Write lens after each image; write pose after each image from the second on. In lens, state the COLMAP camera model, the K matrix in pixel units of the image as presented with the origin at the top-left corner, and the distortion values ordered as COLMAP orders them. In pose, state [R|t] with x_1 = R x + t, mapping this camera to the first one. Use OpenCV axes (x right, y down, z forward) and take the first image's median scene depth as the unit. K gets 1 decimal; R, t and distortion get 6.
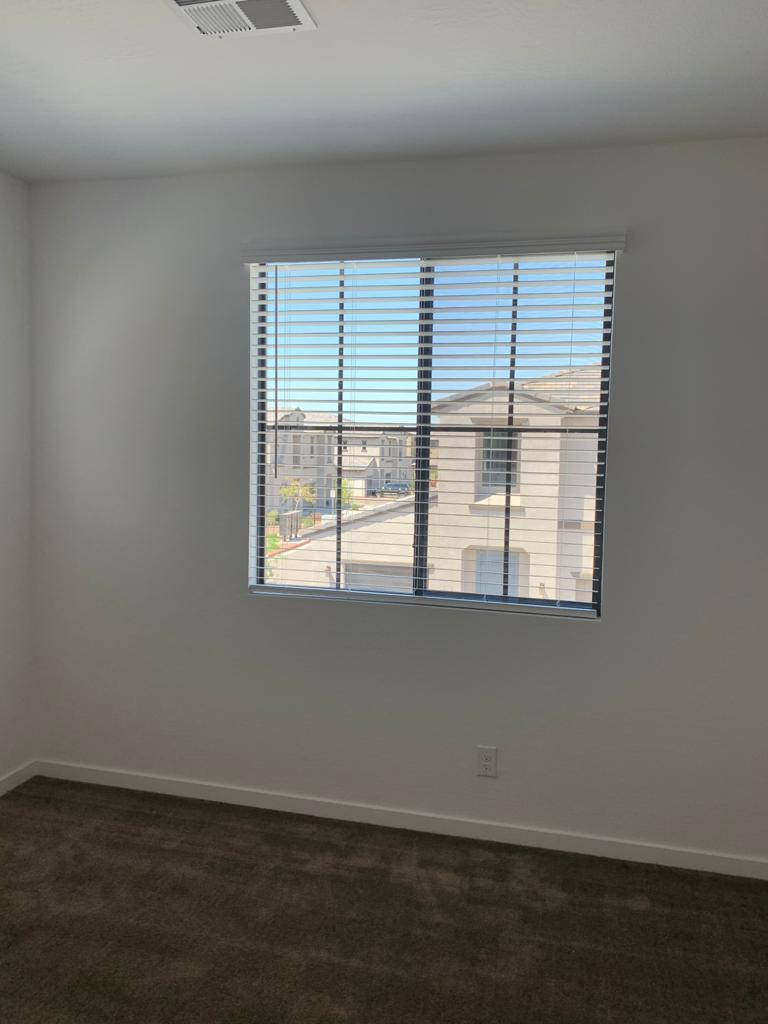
lens RADIAL K [[820.9, 0, 378.9], [0, 820.9, 495.4], [0, 0, 1]] dist [0.007764, -0.014633]
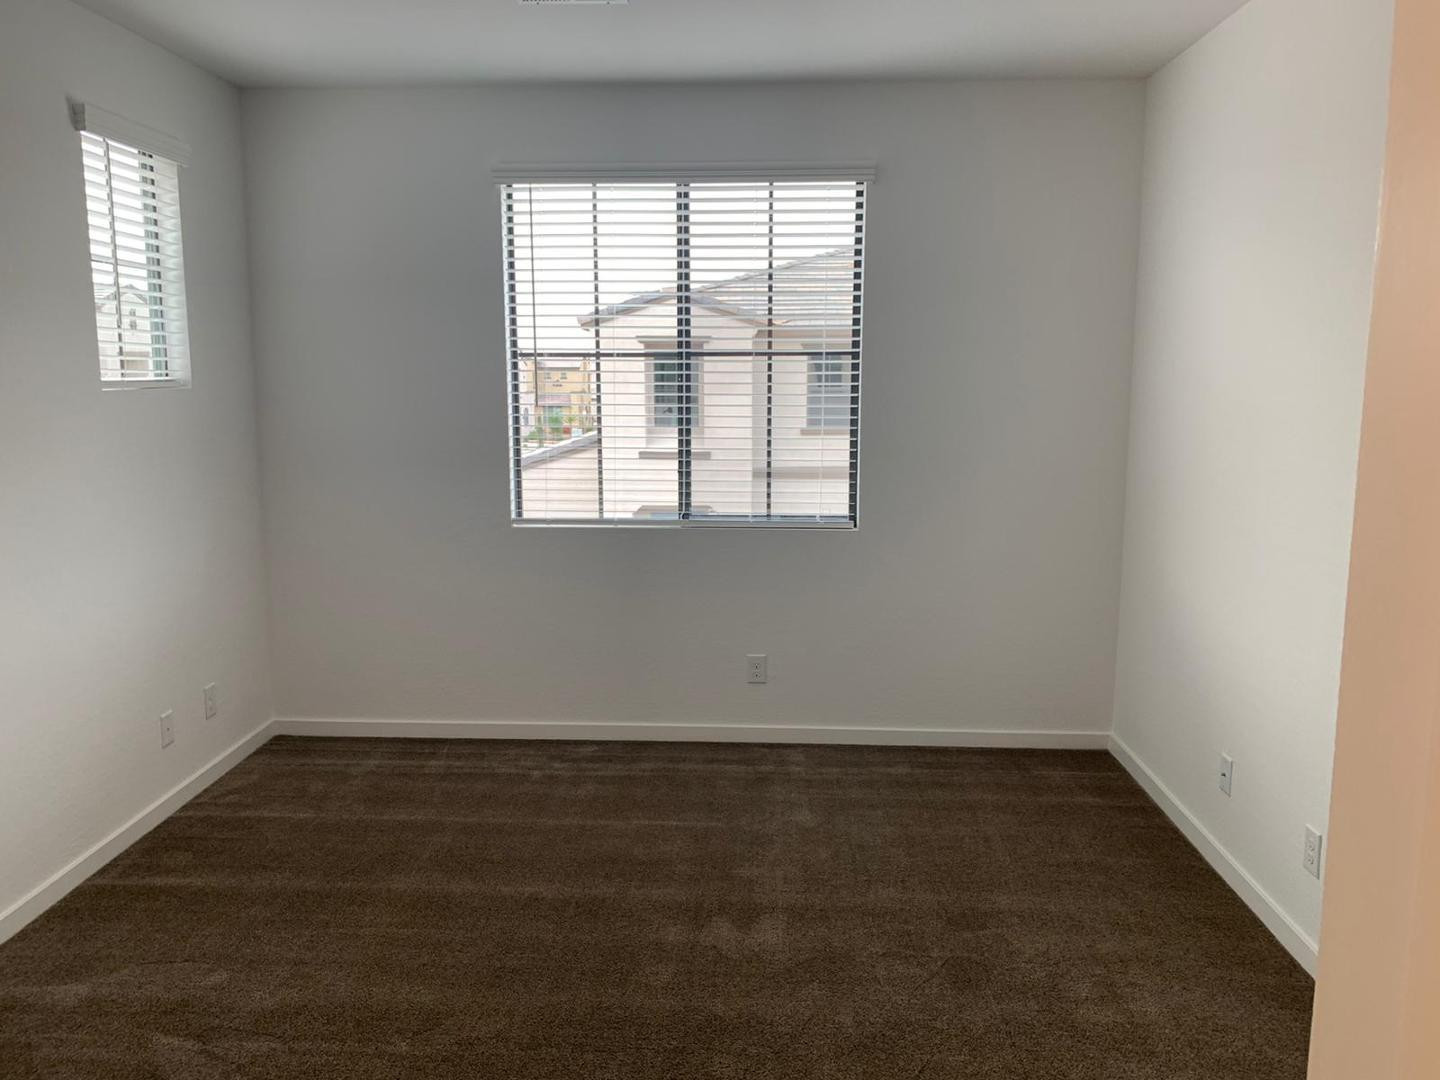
lens RADIAL K [[1106.6, 0, 720.6], [0, 1106.6, 528.3], [0, 0, 1]] dist [0.046537, -0.050366]
pose [[0.977610, -0.049972, 0.204405, -0.190830], [0.034979, 0.996470, 0.076315, 0.030537], [-0.207497, -0.067457, 0.975907, -0.361299]]
